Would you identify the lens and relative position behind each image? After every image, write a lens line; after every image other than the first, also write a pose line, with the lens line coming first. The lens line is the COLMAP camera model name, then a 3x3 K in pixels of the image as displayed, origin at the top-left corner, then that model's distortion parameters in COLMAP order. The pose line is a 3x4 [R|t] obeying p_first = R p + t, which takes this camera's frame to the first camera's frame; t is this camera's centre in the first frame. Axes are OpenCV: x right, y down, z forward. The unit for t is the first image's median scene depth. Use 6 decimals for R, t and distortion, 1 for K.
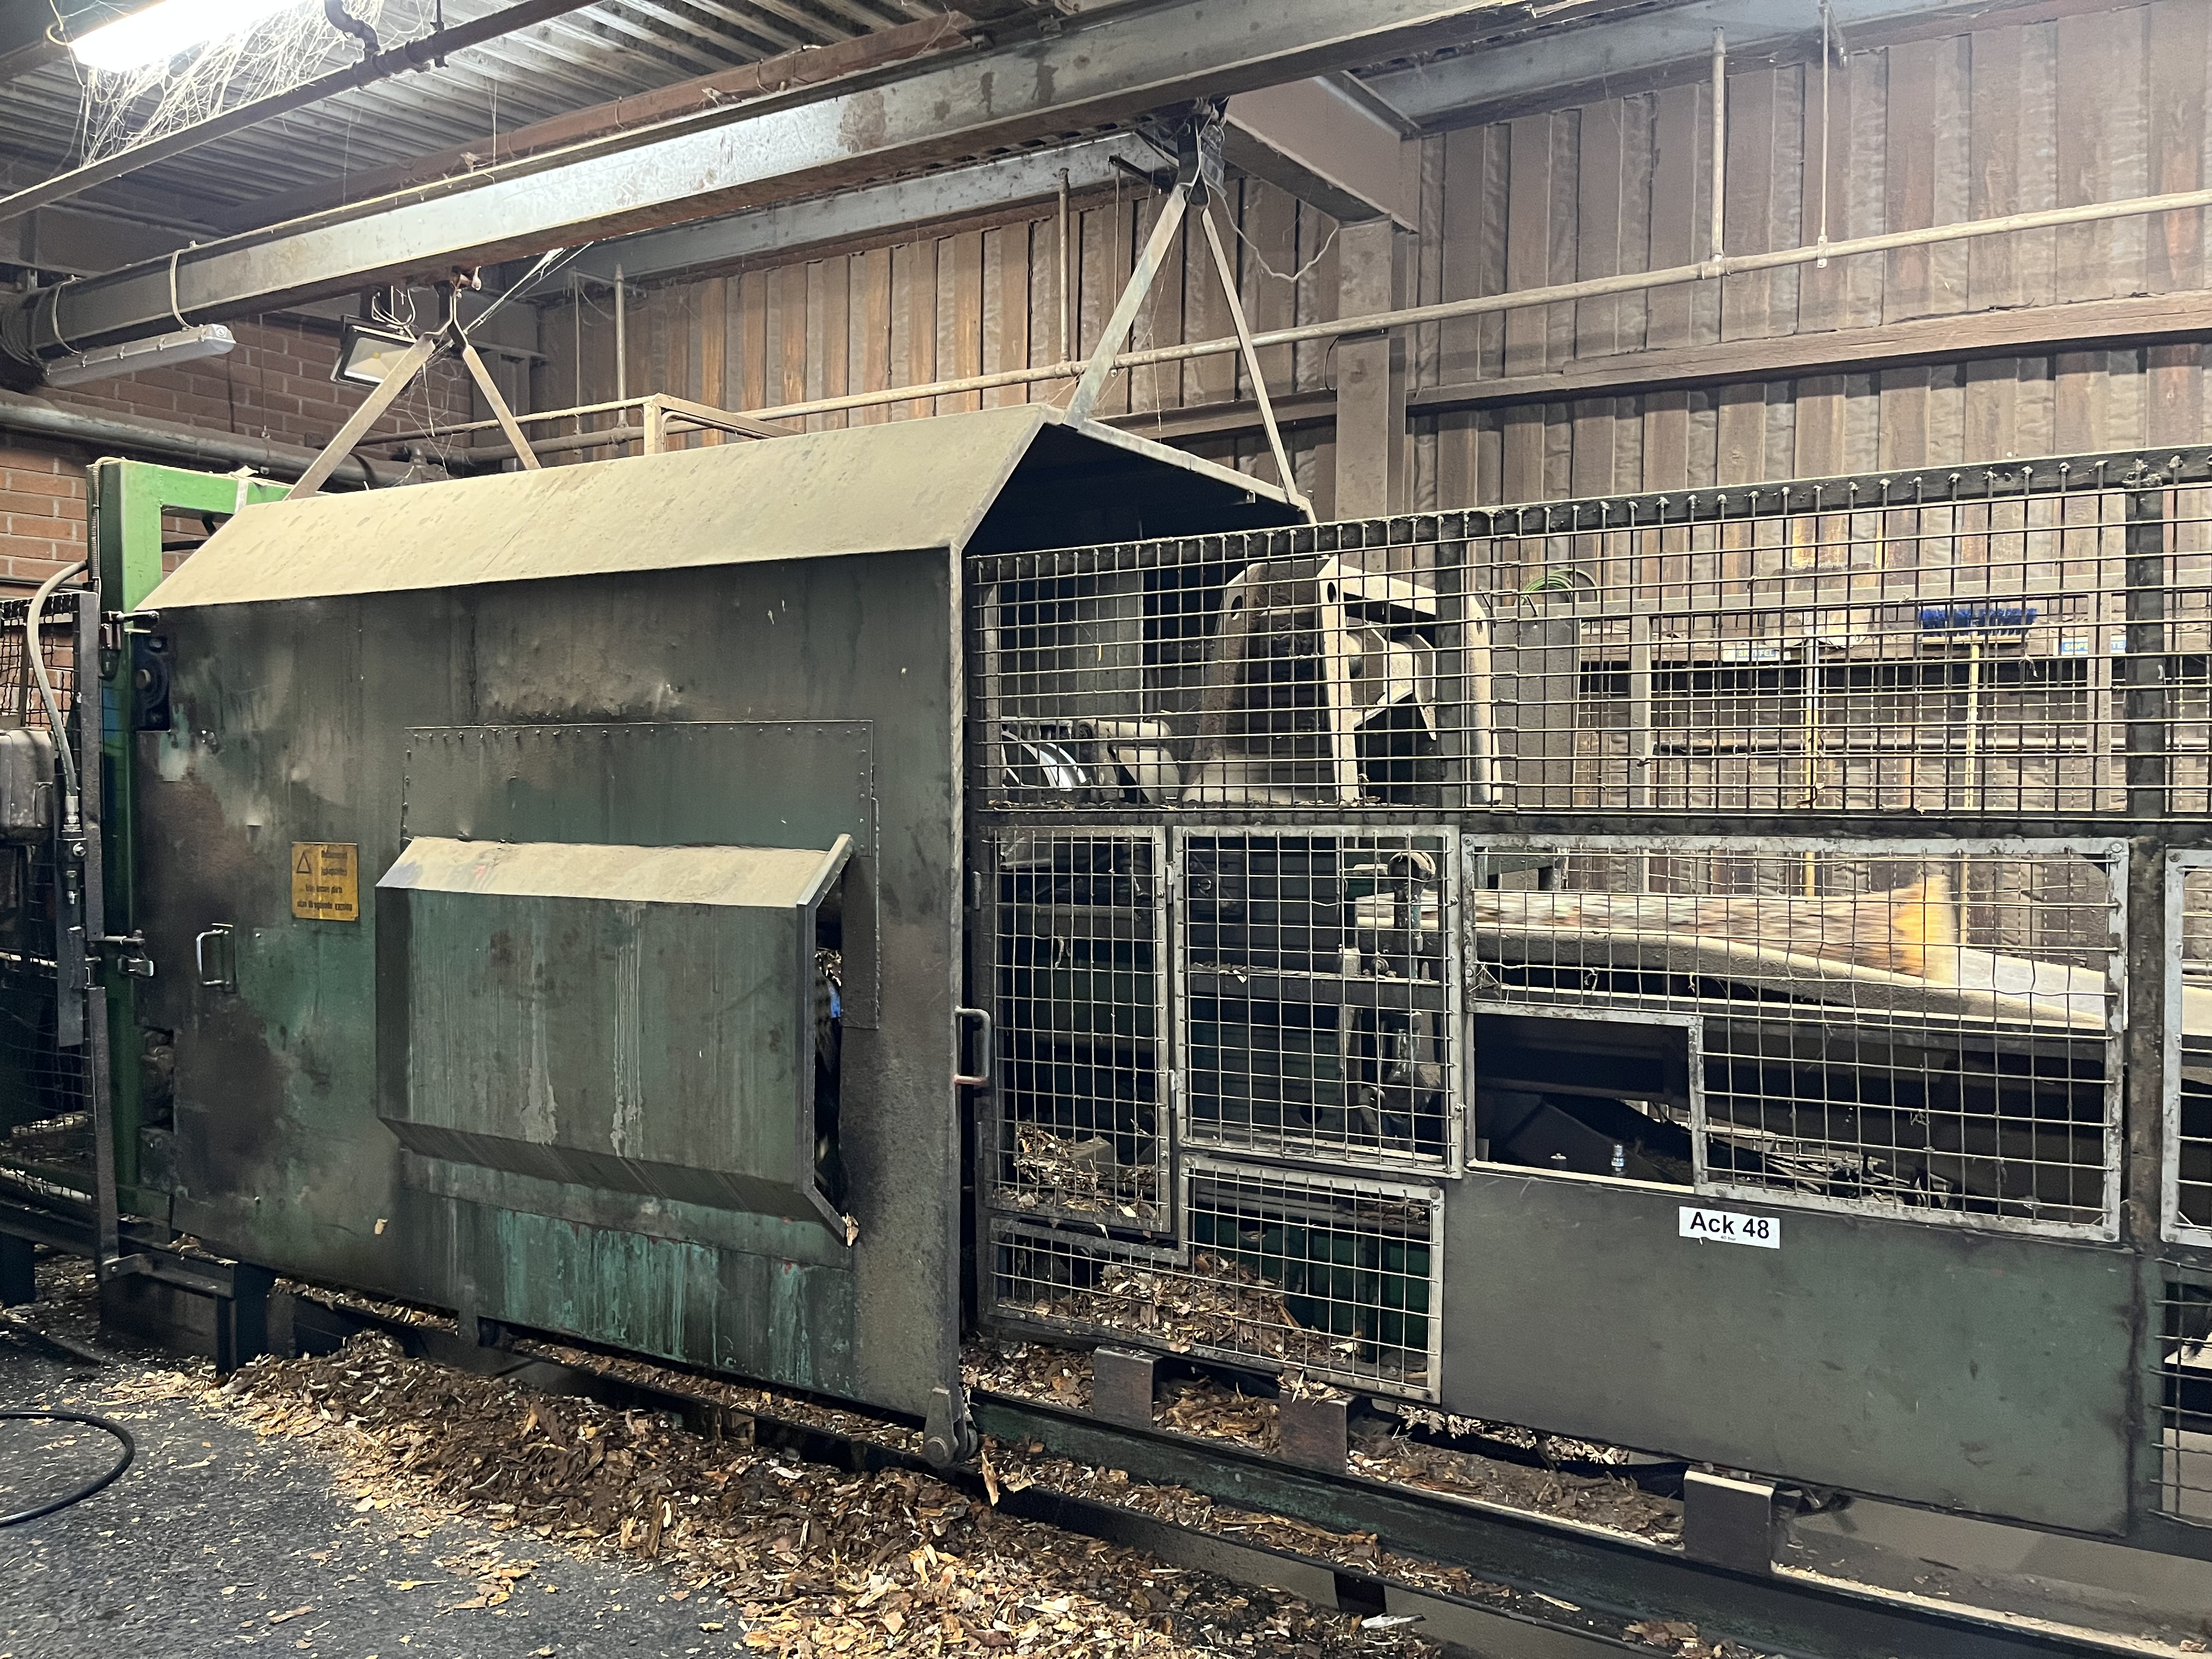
lens RADIAL K [[1672.3, 0, 1100.9], [0, 1672.3, 825.3], [0, 0, 1]] dist [0.076463, -0.101063]
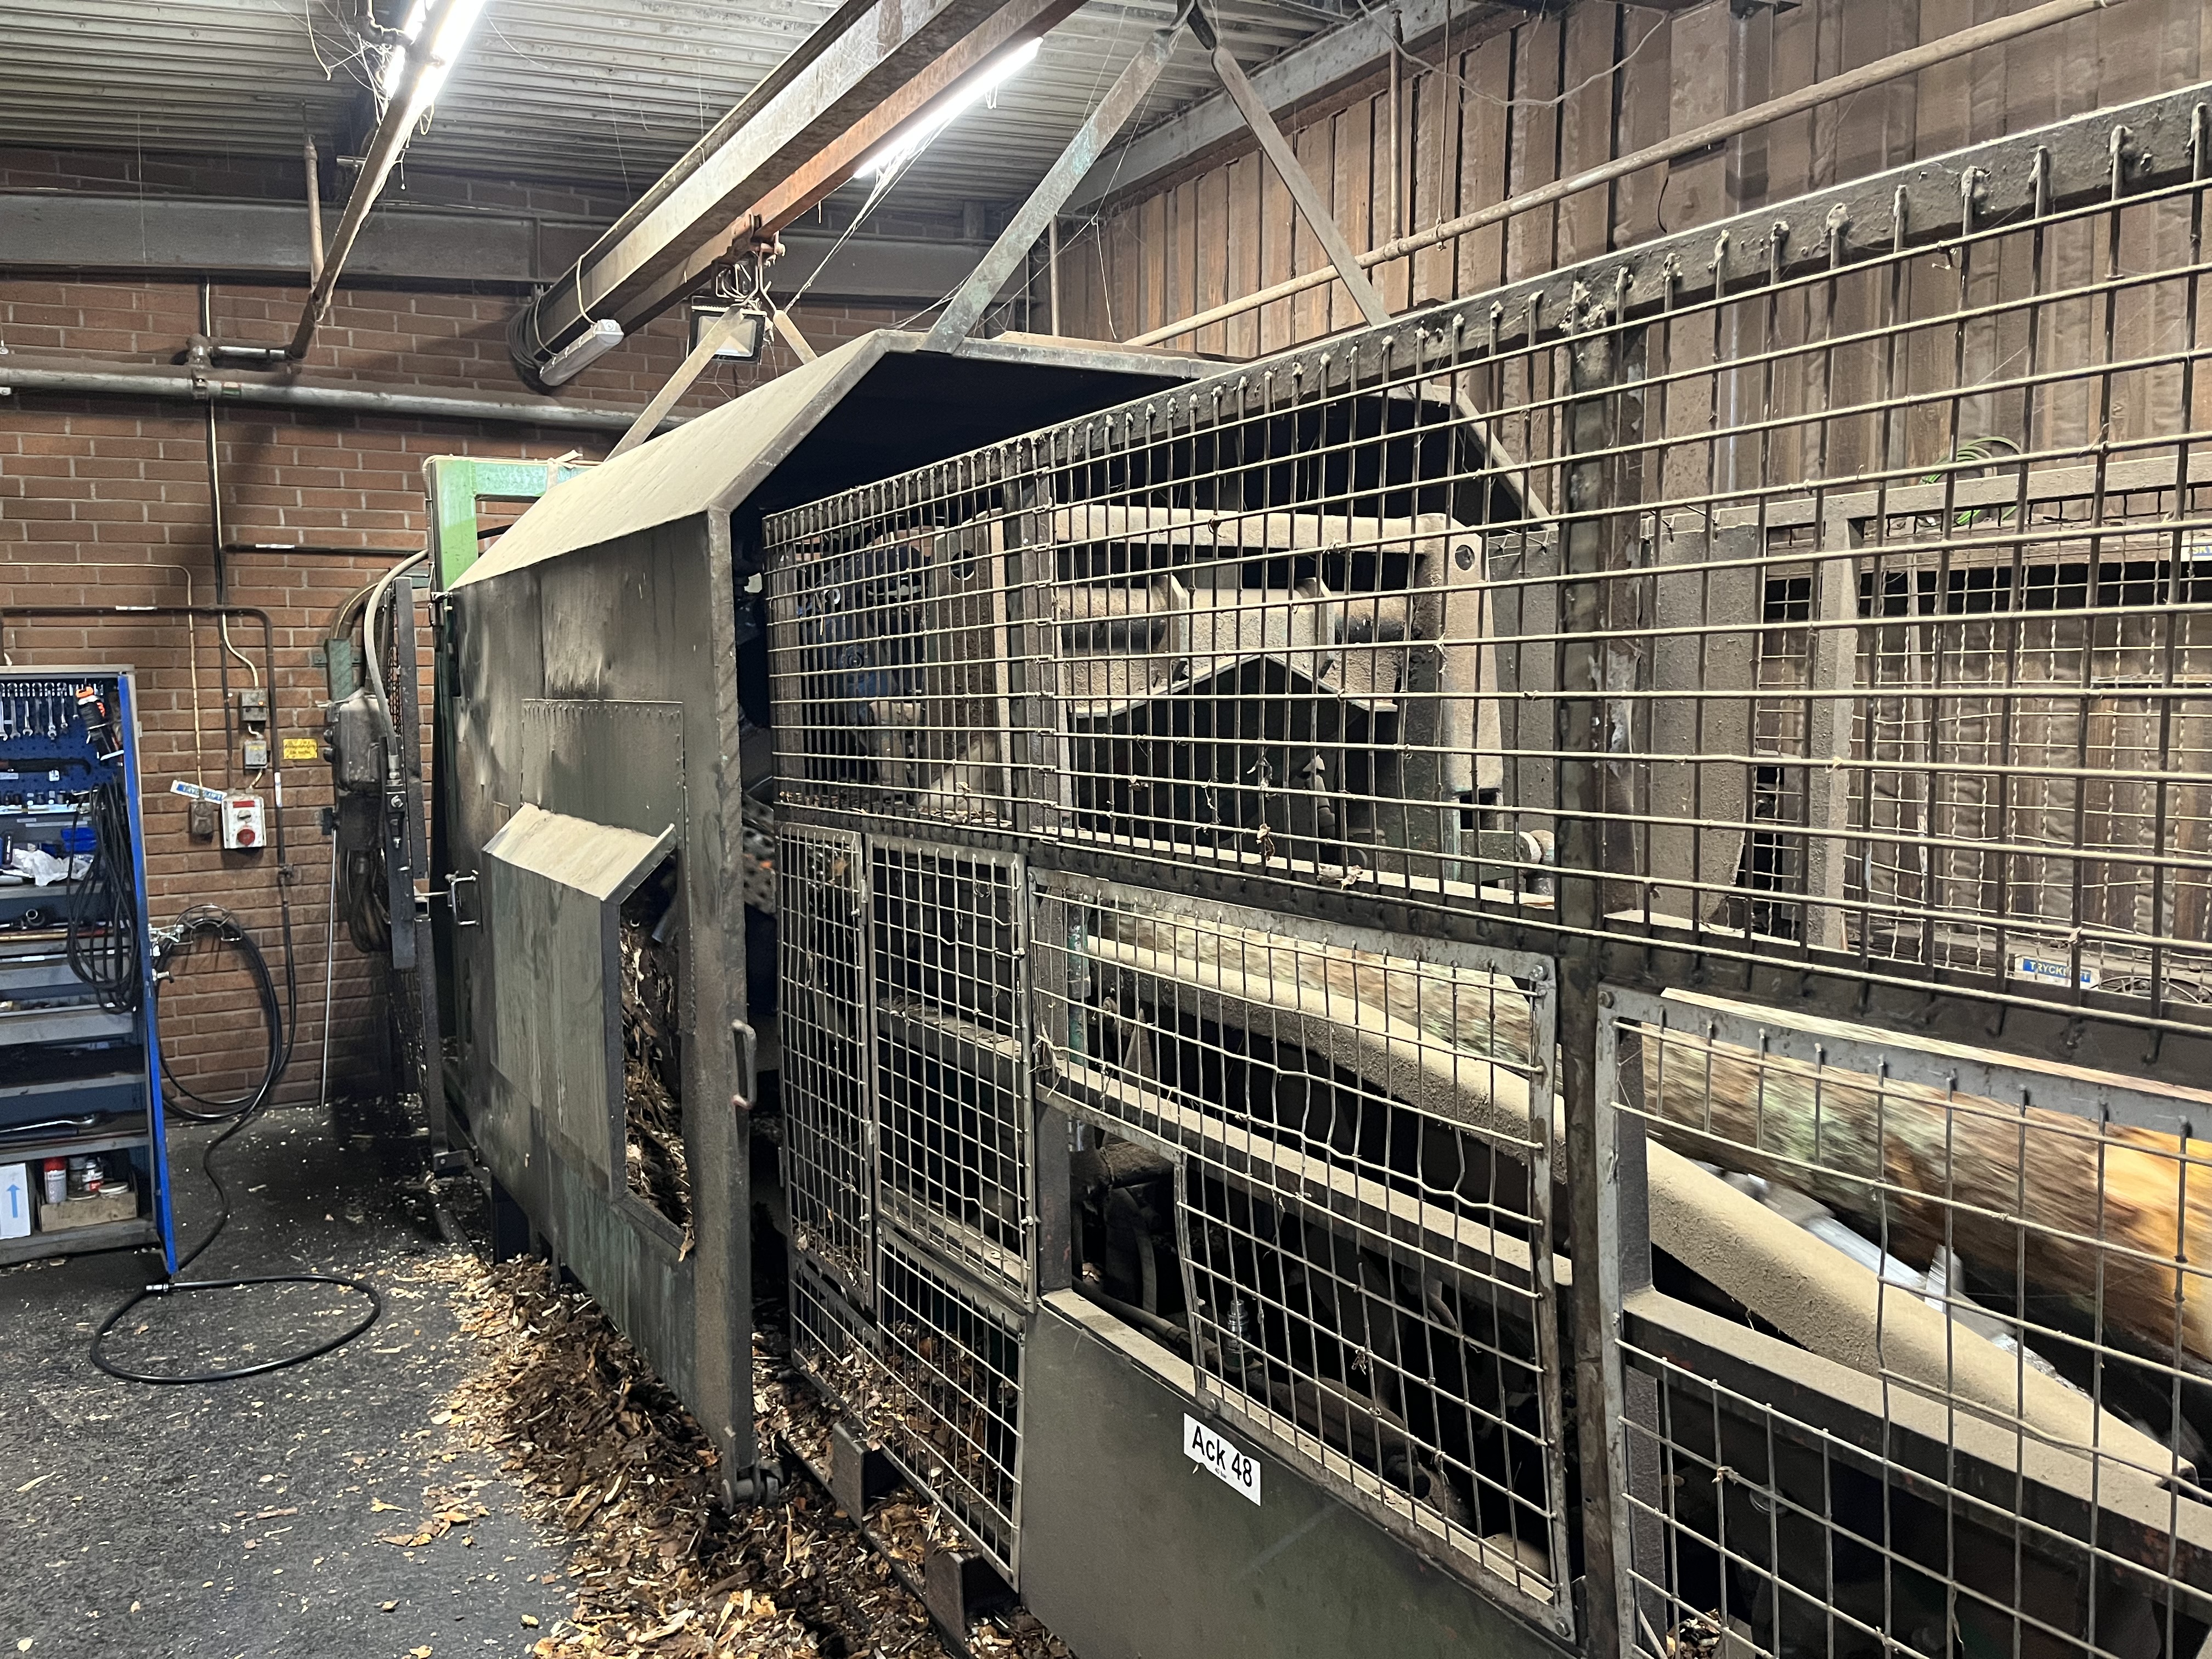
lens RADIAL K [[1675.3, 0, 1083.8], [0, 1675.3, 820.3], [0, 0, 1]] dist [0.069017, -0.103958]
pose [[0.880059, 0.024537, -0.474229, 0.541698], [0.000617, 0.998604, 0.052814, -0.050985], [0.474863, -0.046772, 0.878816, 0.315723]]
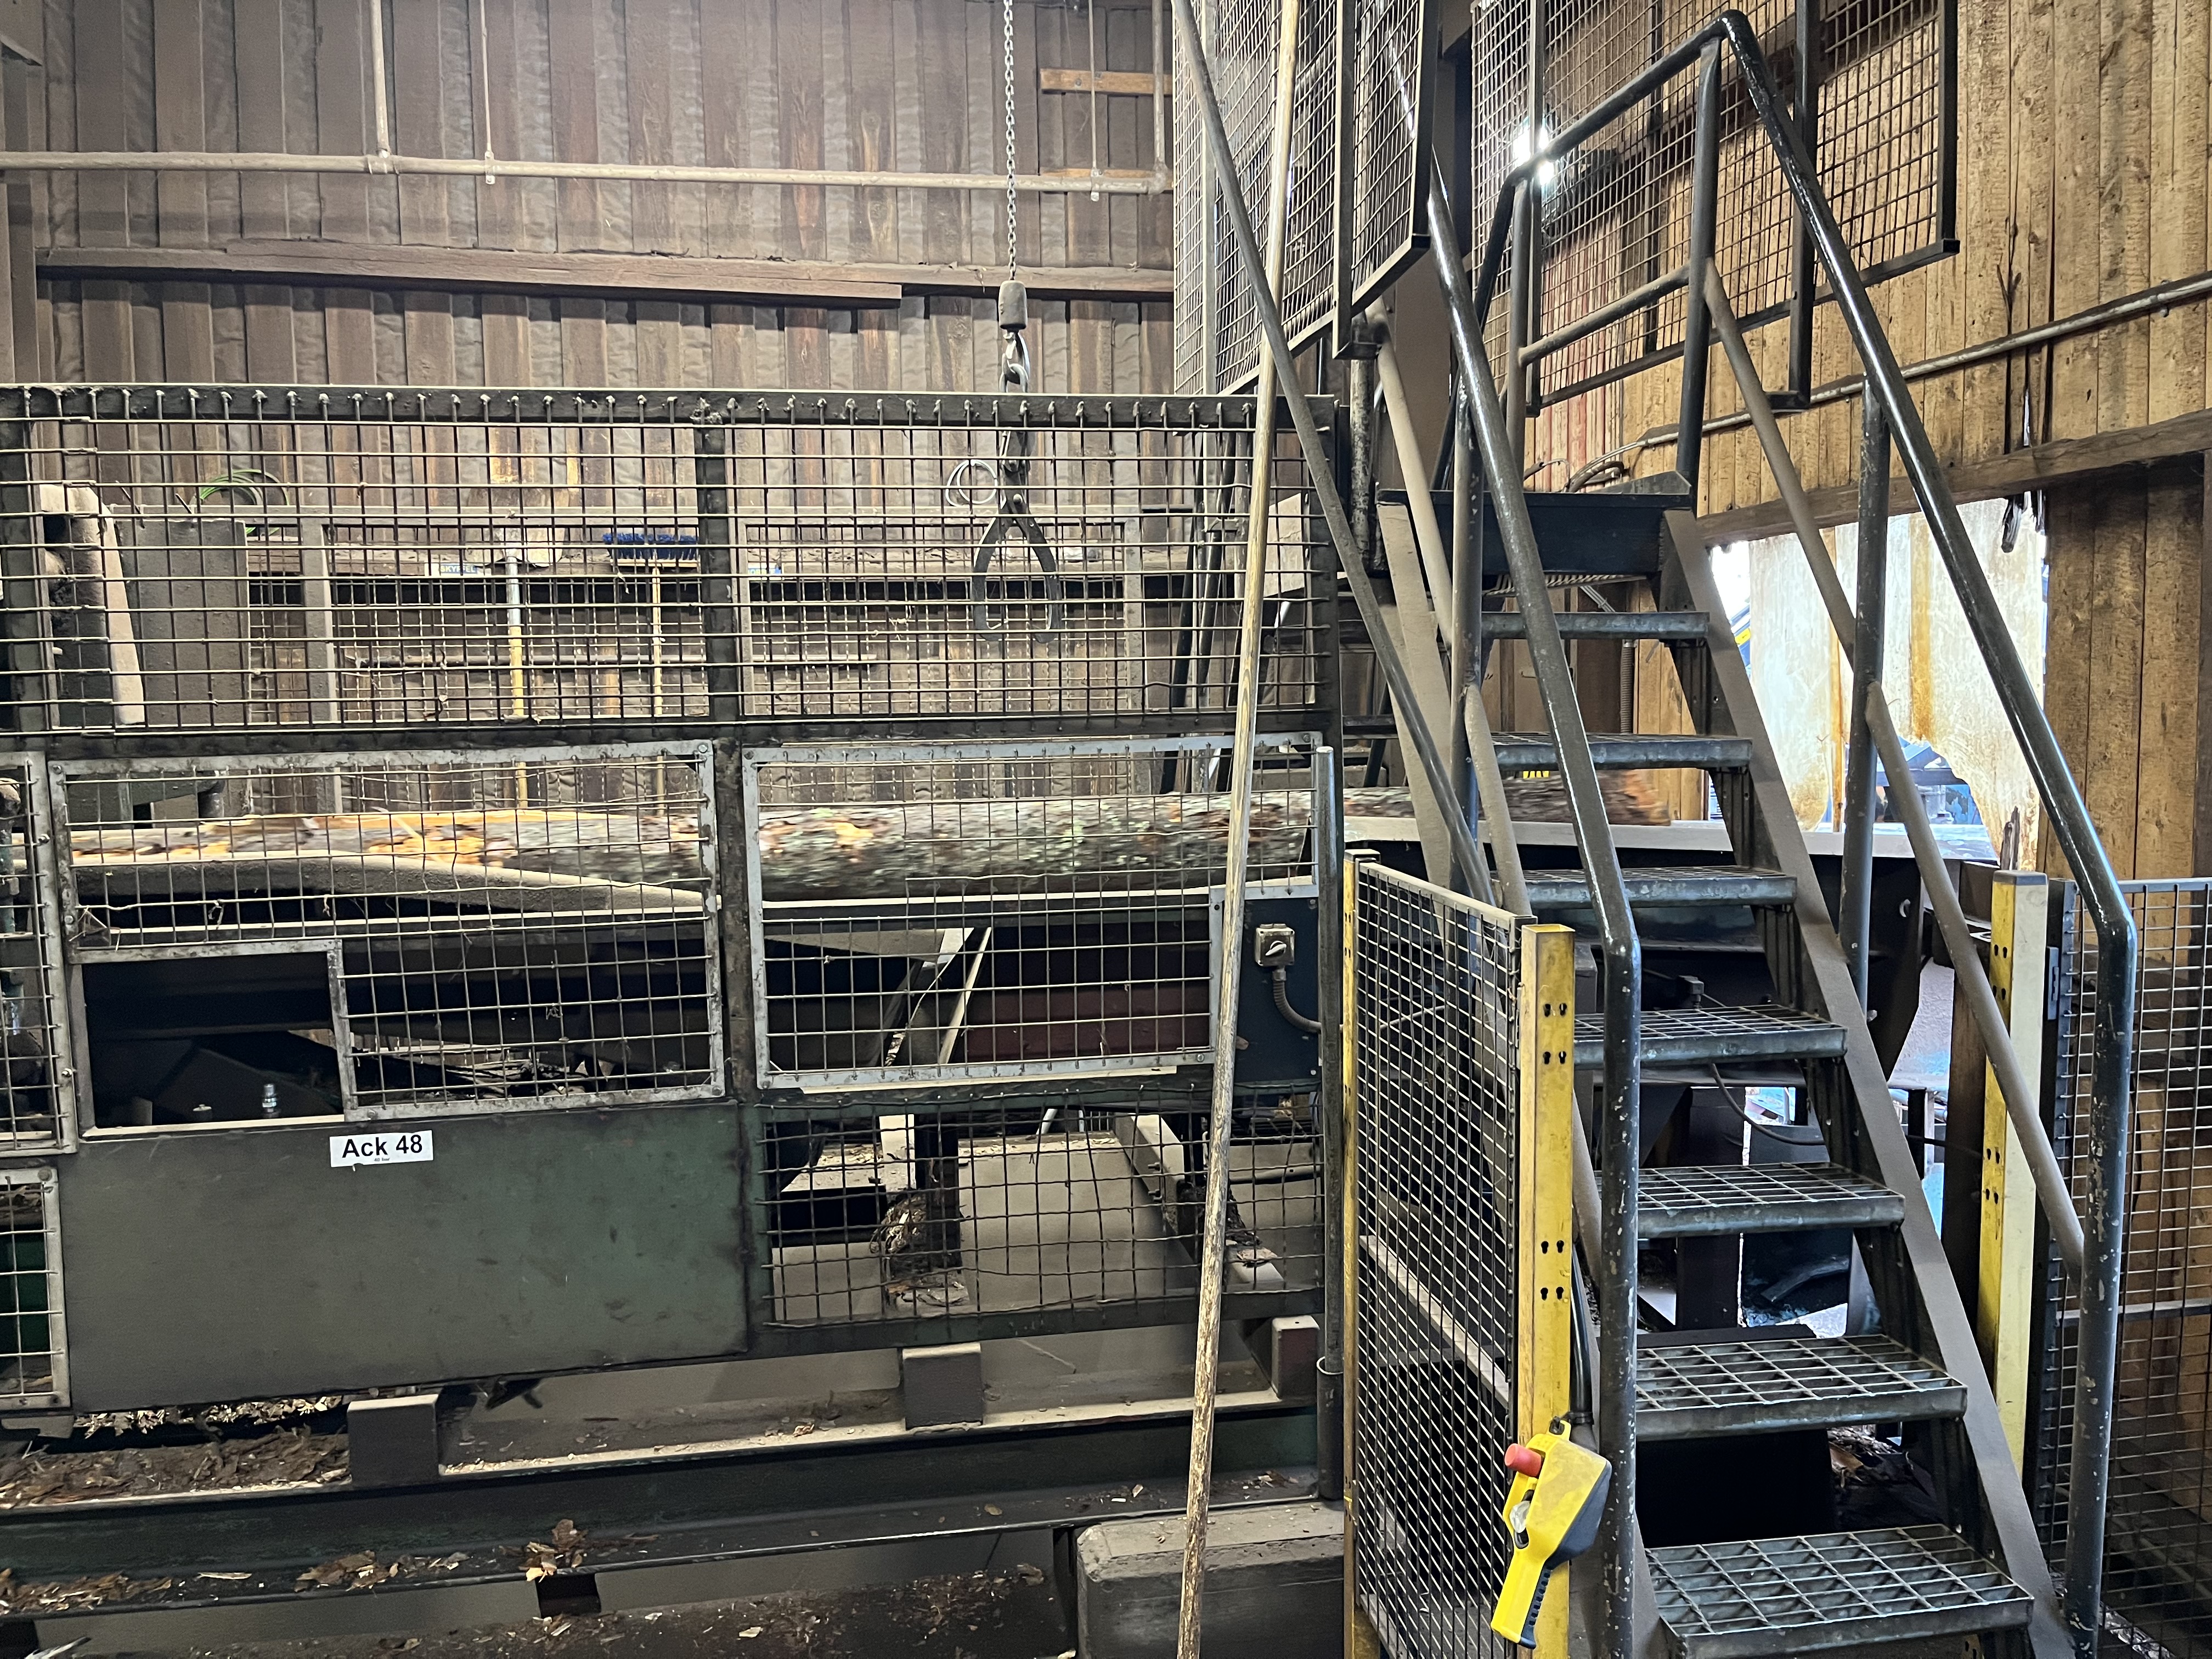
lens RADIAL K [[1672.3, 0, 1100.9], [0, 1672.3, 825.3], [0, 0, 1]] dist [0.076463, -0.101063]
pose [[0.776114, -0.065518, 0.627180, 0.075992], [0.036641, 0.997593, 0.058871, 0.005892], [-0.629527, -0.022710, 0.776646, -0.021738]]
